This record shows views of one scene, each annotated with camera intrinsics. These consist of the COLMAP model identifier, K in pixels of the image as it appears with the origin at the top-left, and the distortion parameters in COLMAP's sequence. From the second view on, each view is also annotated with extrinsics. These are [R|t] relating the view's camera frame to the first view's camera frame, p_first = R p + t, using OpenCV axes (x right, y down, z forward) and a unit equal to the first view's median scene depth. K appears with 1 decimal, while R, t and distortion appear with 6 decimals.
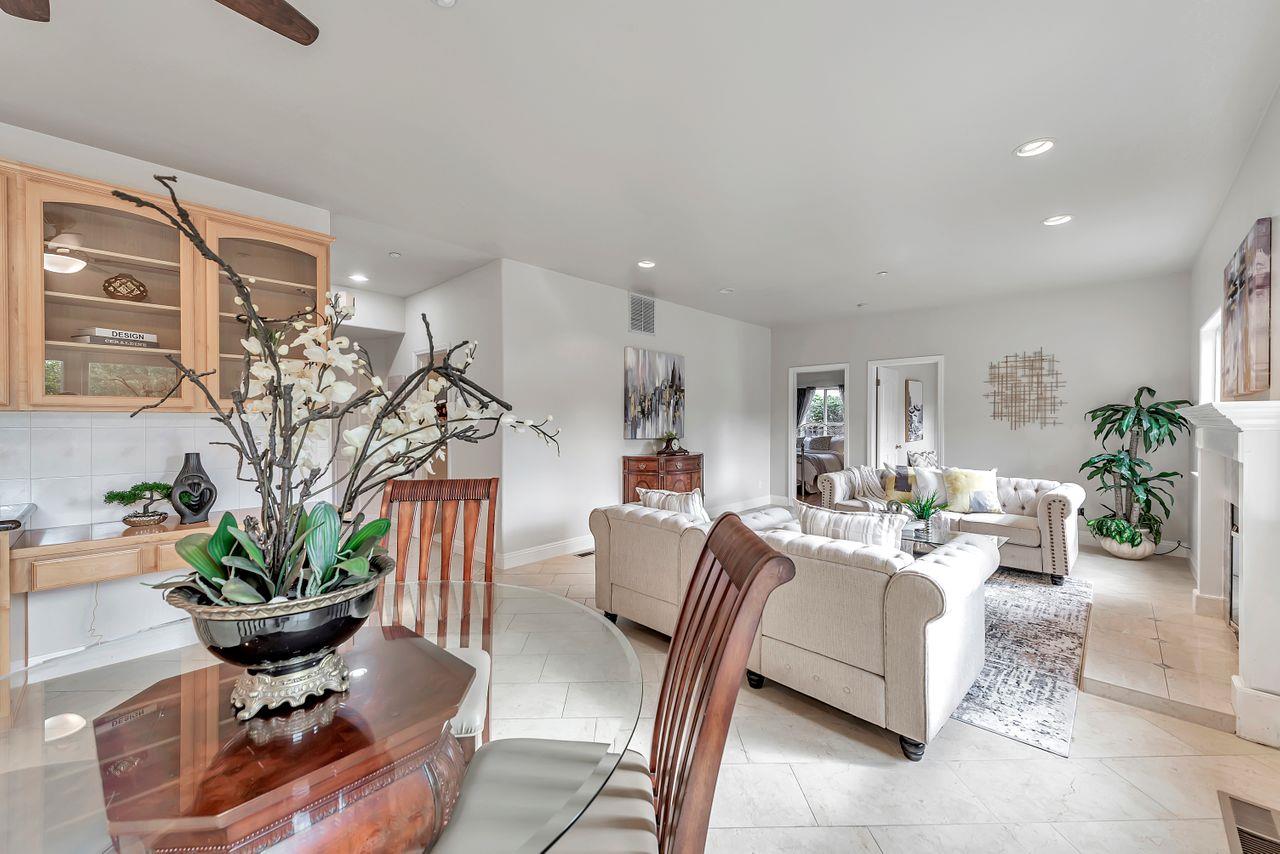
lens RADIAL K [[499.5, 0, 639.1], [0, 499.5, 424.7], [0, 0, 1]] dist [0.012939, -0.000682]
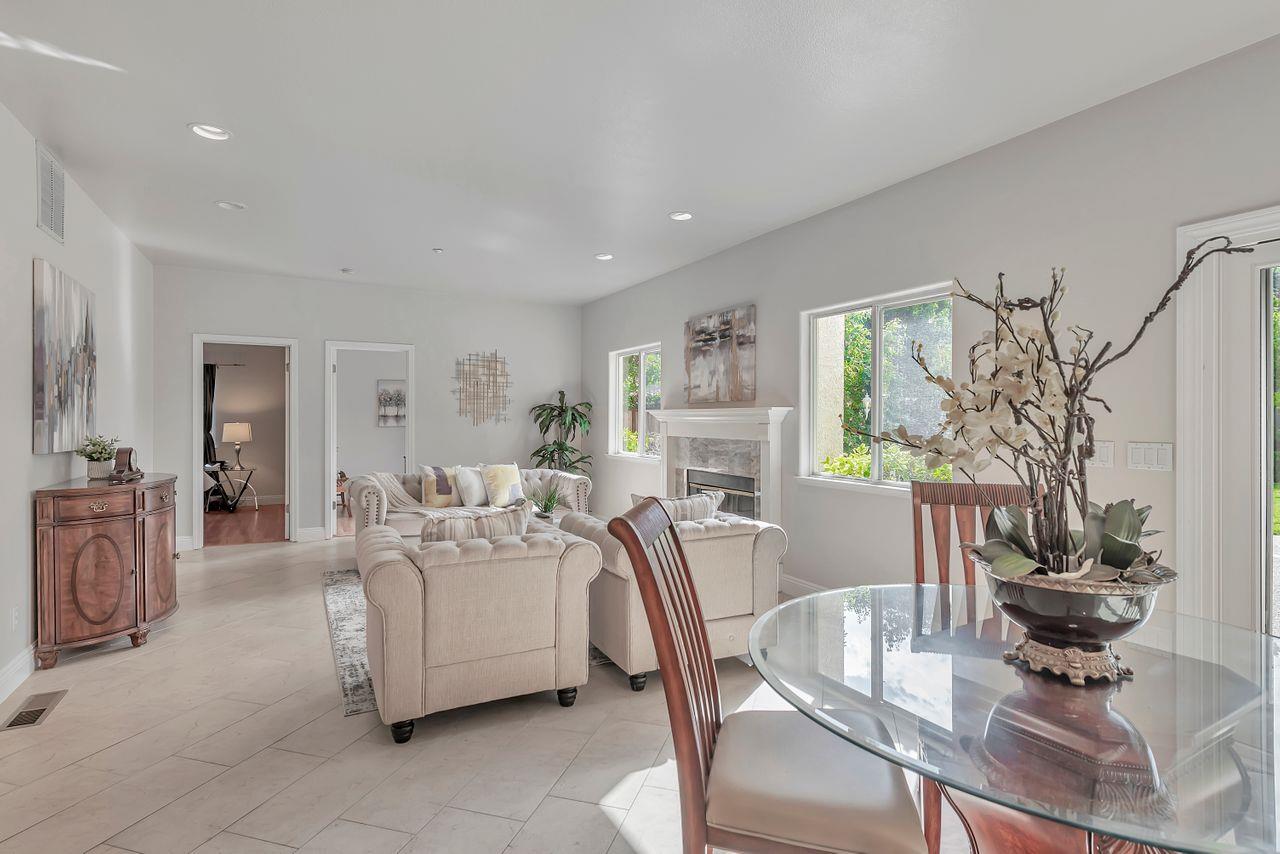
lens RADIAL K [[648.9, 0, 638.7], [0, 648.9, 423.4], [0, 0, 1]] dist [0.001670, 0.000200]
pose [[0.311112, -0.006433, 0.950352, -0.434274], [0.003967, 0.999977, 0.005470, -0.000883], [-0.950365, 0.002068, 0.311130, 0.271034]]
